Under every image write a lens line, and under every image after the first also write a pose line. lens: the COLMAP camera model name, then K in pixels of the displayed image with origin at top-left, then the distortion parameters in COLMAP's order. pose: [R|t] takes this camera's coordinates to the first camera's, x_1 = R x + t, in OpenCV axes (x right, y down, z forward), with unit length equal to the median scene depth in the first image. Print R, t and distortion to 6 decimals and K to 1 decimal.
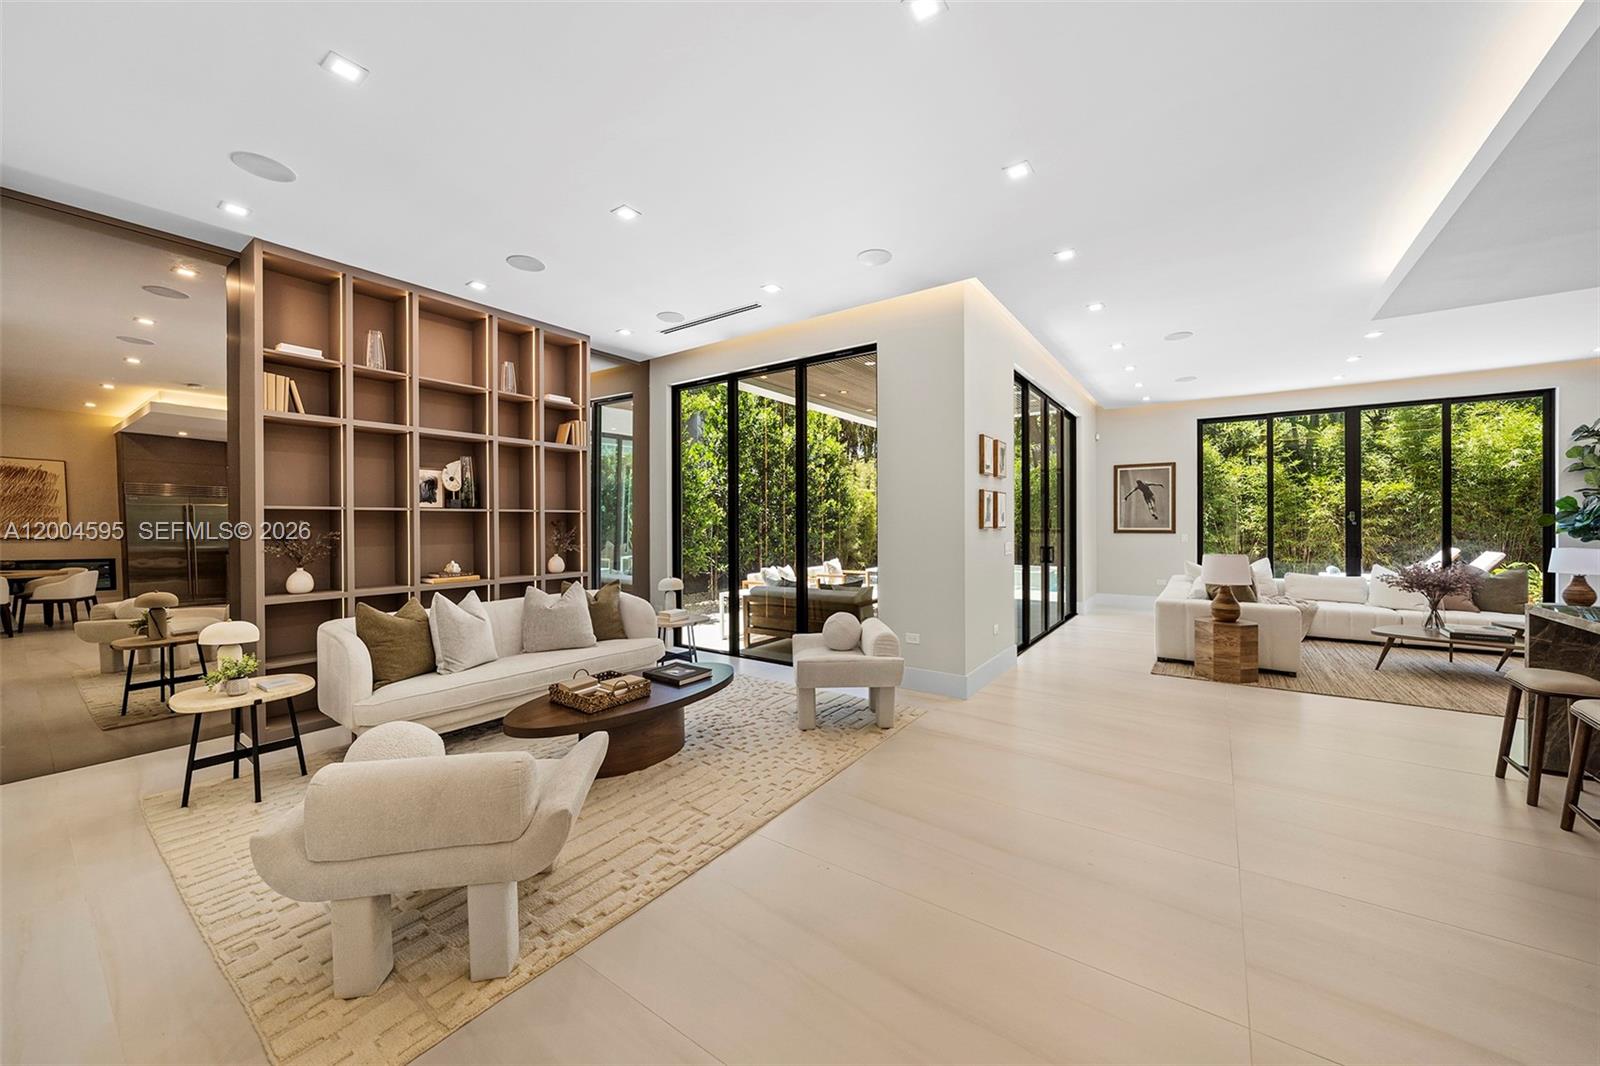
lens RADIAL K [[579.4, 0, 811.7], [0, 579.4, 525.8], [0, 0, 1]] dist [-0.001497, -0.000130]
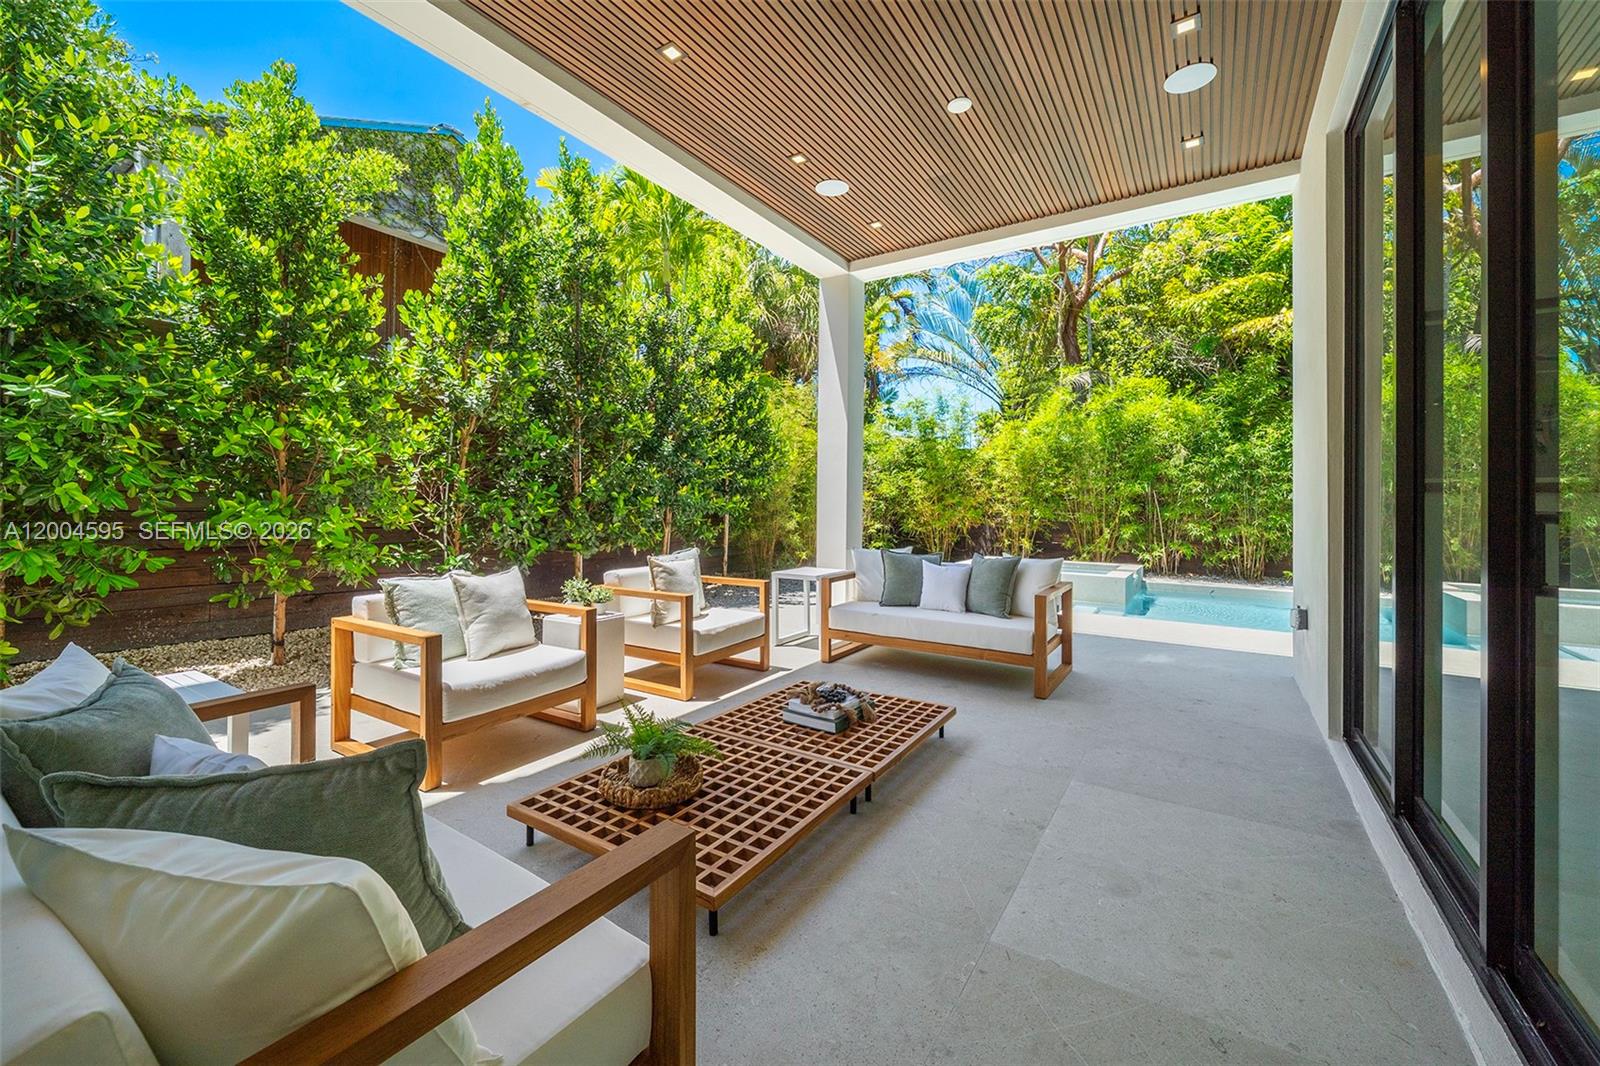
lens RADIAL K [[625.1, 0, 794.5], [0, 625.1, 501.4], [0, 0, 1]] dist [-0.001111, -0.000089]
pose [[0.999738, 0.012295, 0.019306, 0.212131], [-0.012114, 0.999882, -0.009485, 0.053802], [-0.019420, 0.009249, 0.999769, 1.109437]]
